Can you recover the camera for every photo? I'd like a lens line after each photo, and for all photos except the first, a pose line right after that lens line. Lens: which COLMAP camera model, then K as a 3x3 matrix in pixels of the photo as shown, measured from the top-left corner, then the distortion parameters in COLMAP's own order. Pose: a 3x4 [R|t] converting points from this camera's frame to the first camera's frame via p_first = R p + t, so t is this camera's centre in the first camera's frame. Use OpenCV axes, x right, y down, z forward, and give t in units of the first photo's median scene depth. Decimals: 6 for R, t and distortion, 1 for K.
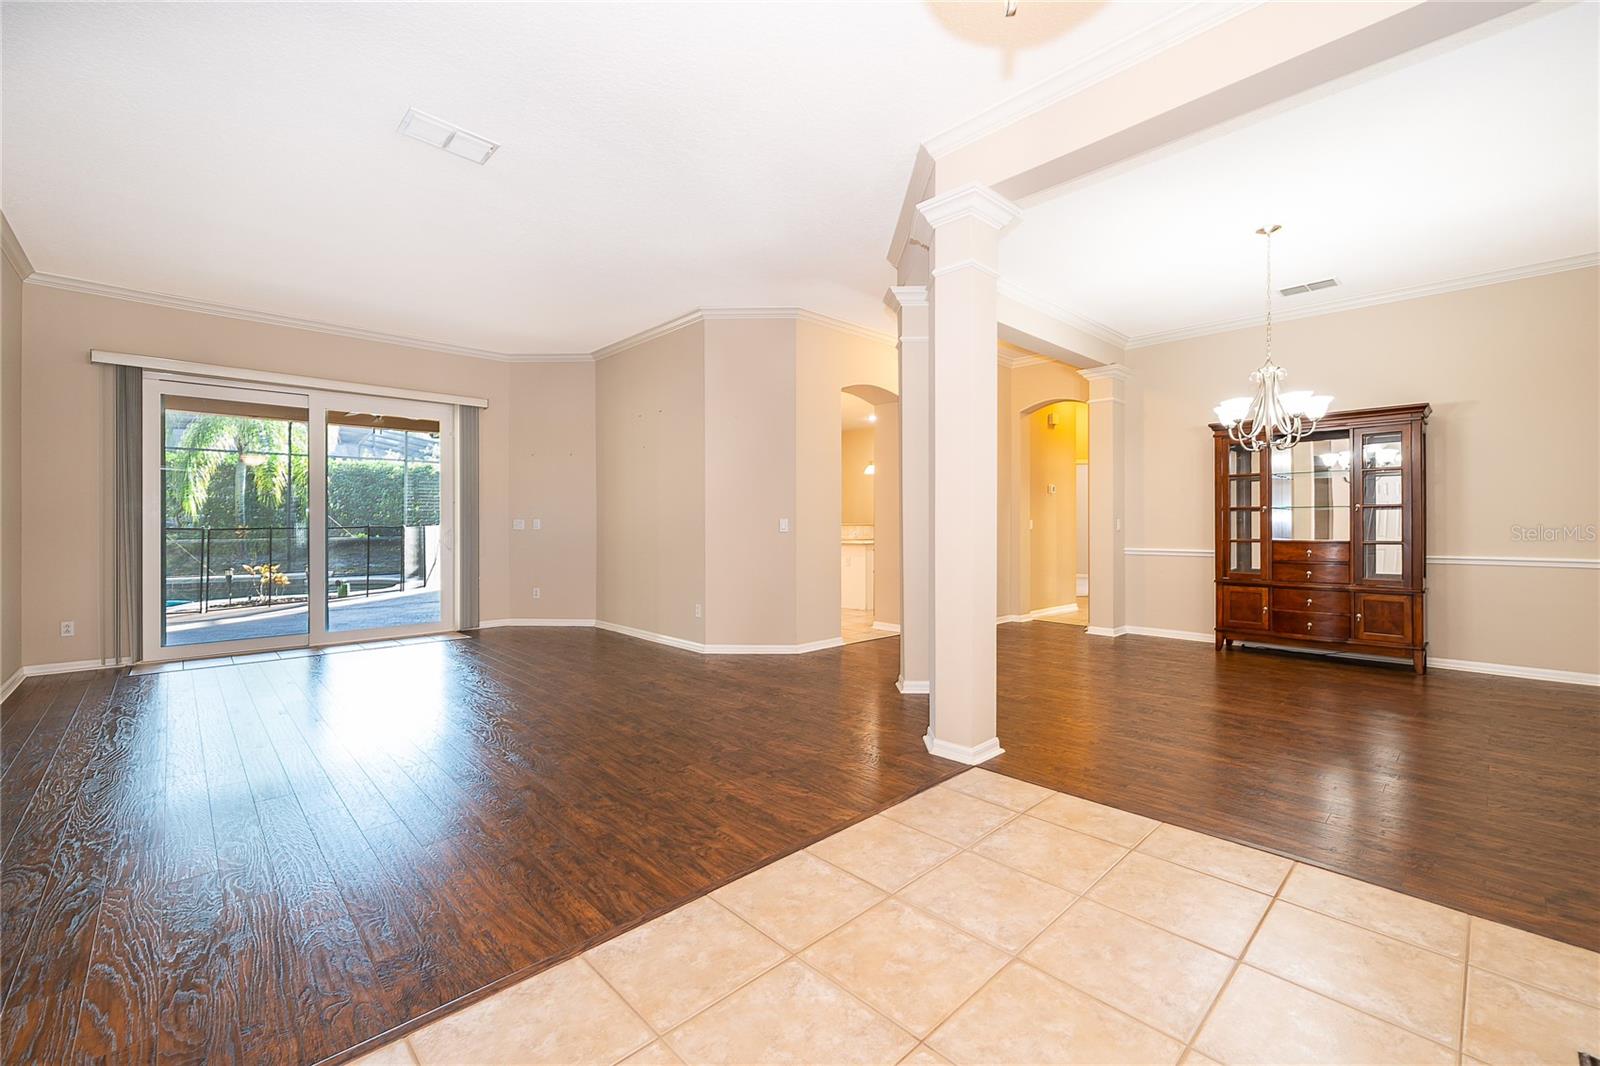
lens RADIAL K [[657.3, 0, 798.4], [0, 657.3, 524.4], [0, 0, 1]] dist [-0.000276, -0.000965]
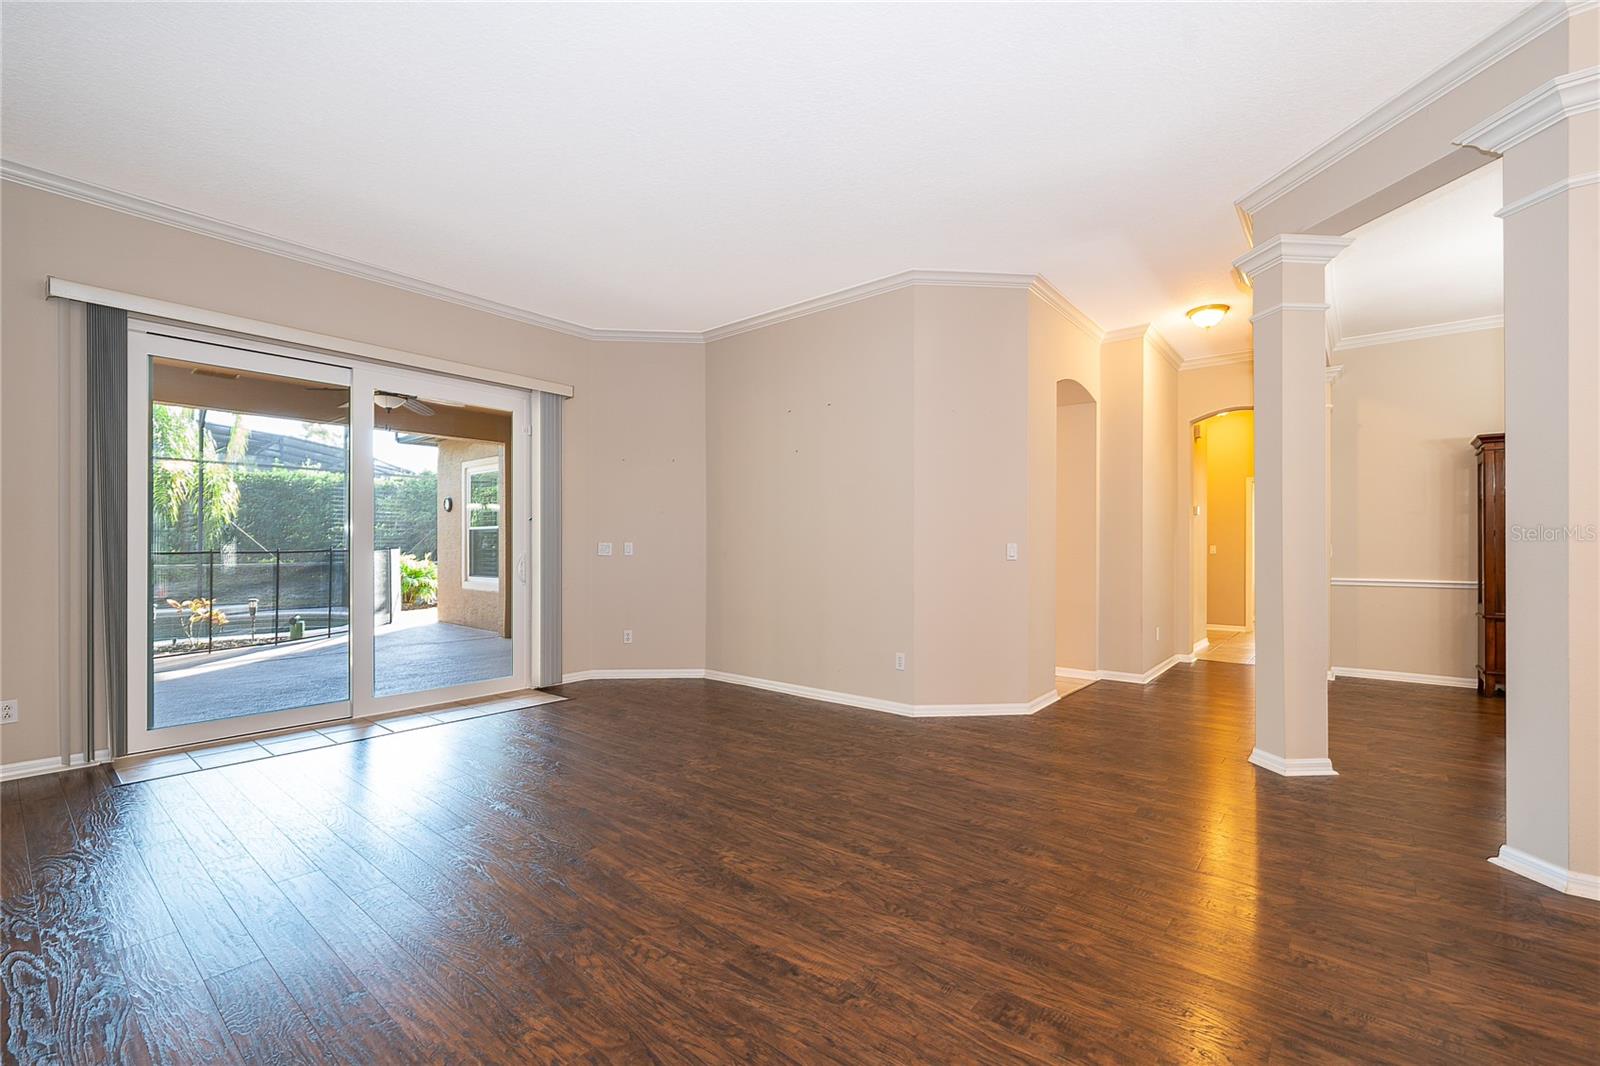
lens RADIAL K [[657.3, 0, 749.9], [0, 657.3, 547.9], [0, 0, 1]] dist [-0.000276, -0.000965]
pose [[0.993660, 0.002580, 0.112393, -0.449034], [-0.002657, 0.999996, 0.000528, -0.002086], [-0.112391, -0.000823, 0.993664, 0.272091]]
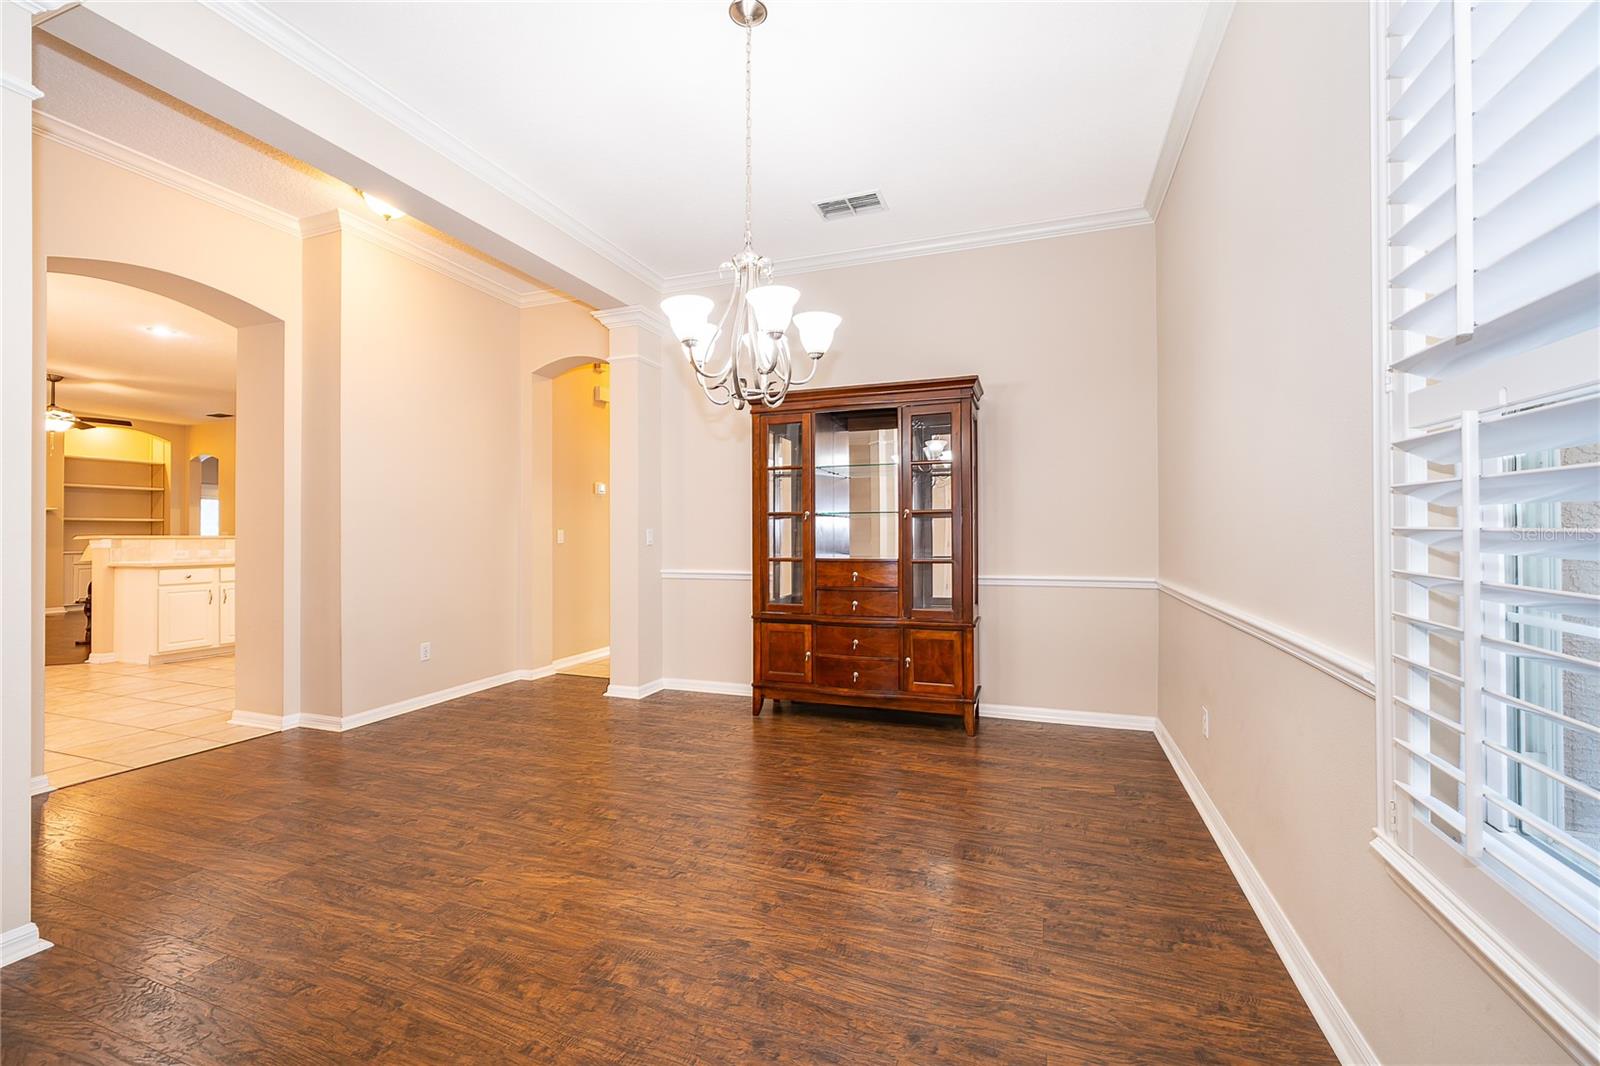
lens RADIAL K [[657.3, 0, 793.3], [0, 657.3, 528.2], [0, 0, 1]] dist [-0.000276, -0.000965]
pose [[0.892499, 0.007046, 0.450994, 0.367486], [-0.000238, 0.999885, -0.015150, 0.001884], [-0.451049, 0.013414, 0.892399, 0.360862]]
